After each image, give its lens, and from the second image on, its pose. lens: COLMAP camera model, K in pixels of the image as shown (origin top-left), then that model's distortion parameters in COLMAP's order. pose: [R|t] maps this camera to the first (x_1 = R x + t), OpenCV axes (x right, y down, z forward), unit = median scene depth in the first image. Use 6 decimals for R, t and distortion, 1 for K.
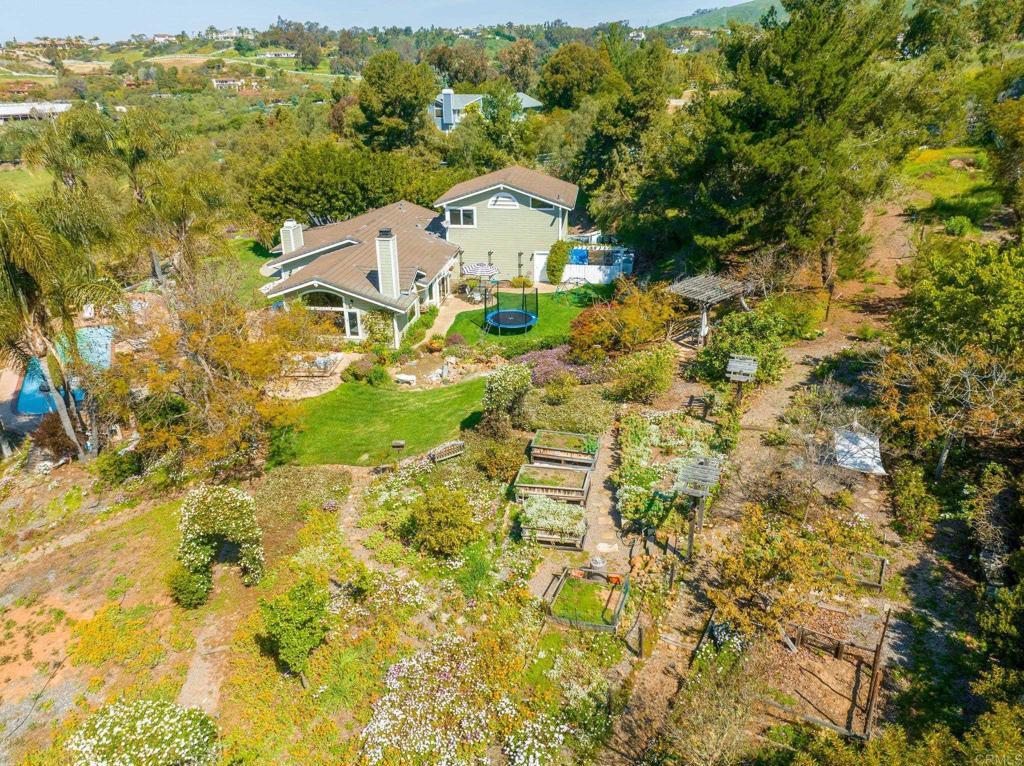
lens RADIAL K [[724.0, 0, 512.0], [0, 724.0, 383.0], [0, 0, 1]] dist [-0.048959, 0.017896]
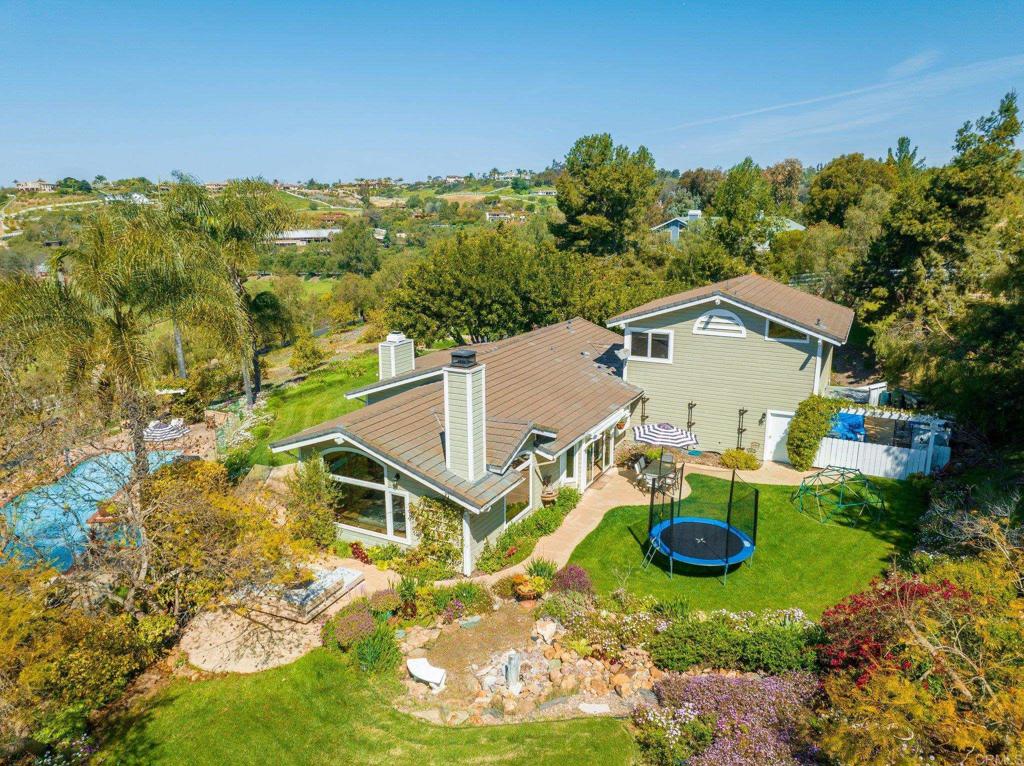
lens RADIAL K [[724.0, 0, 512.0], [0, 724.0, 383.0], [0, 0, 1]] dist [-0.048959, 0.017896]
pose [[0.939735, 0.081381, -0.332077, 0.025052], [-0.139136, 0.978225, -0.154004, -0.074939], [0.312313, 0.190926, 0.930595, 0.342191]]
